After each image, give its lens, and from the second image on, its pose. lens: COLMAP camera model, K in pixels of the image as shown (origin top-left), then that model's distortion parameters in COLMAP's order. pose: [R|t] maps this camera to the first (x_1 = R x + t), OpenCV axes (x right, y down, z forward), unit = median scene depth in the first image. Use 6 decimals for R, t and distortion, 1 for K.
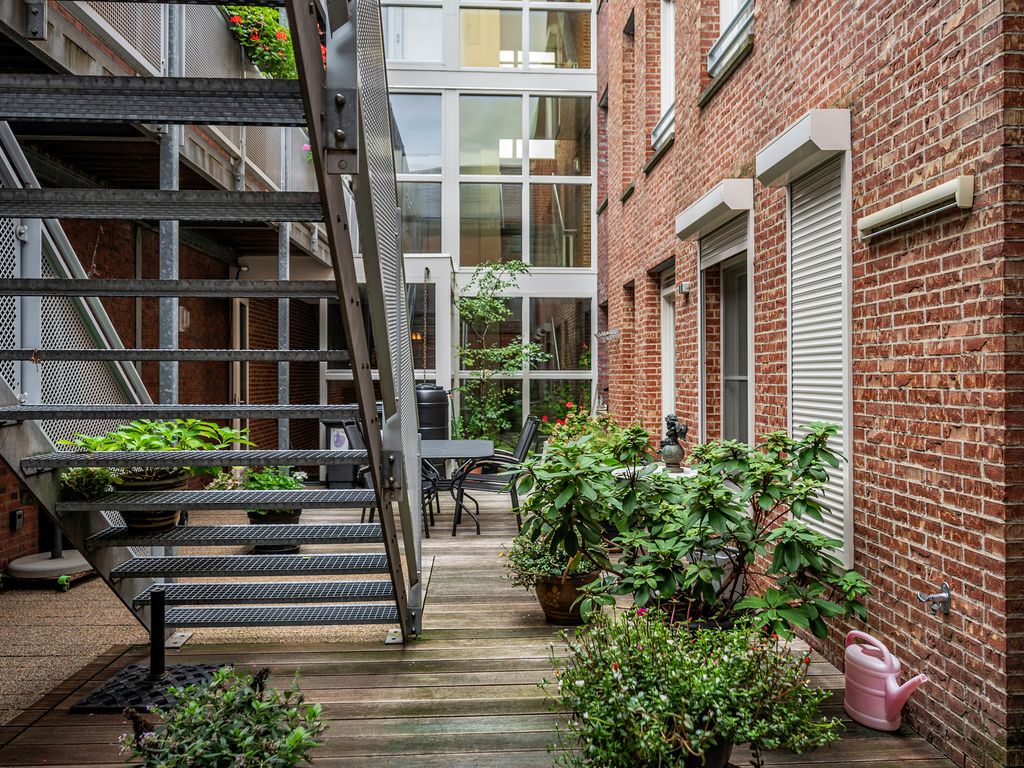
lens RADIAL K [[663.9, 0, 512.0], [0, 663.9, 384.0], [0, 0, 1]] dist [-0.000791, 0.000502]
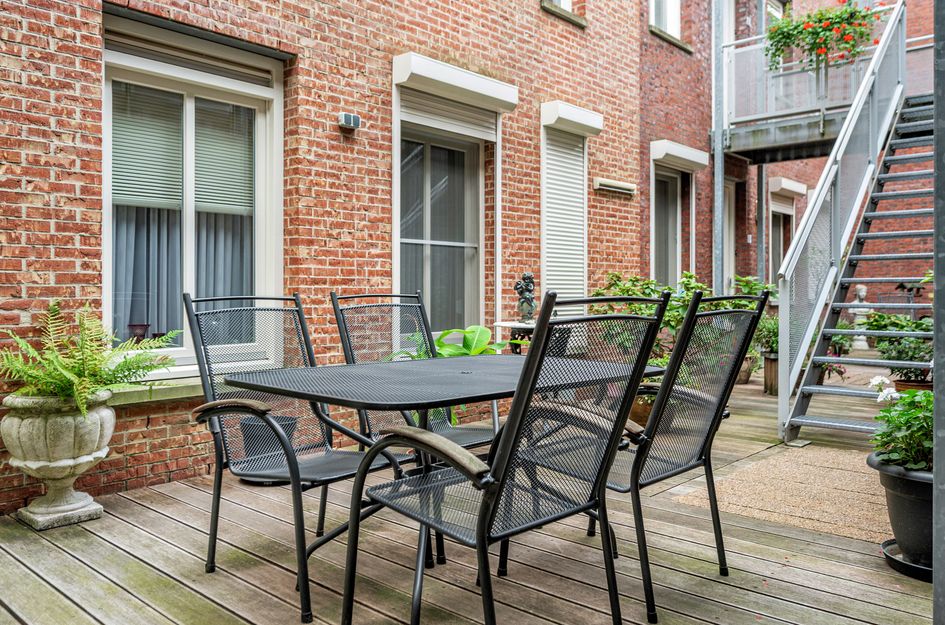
lens RADIAL K [[741.7, 0, 472.8], [0, 741.7, 290.2], [0, 0, 1]] dist [0.000867, 0.000926]
pose [[-0.690541, 0.000331, 0.723293, -0.937941], [0.004058, 0.999986, 0.003416, 0.107354], [-0.723282, 0.005294, -0.690533, 2.978830]]
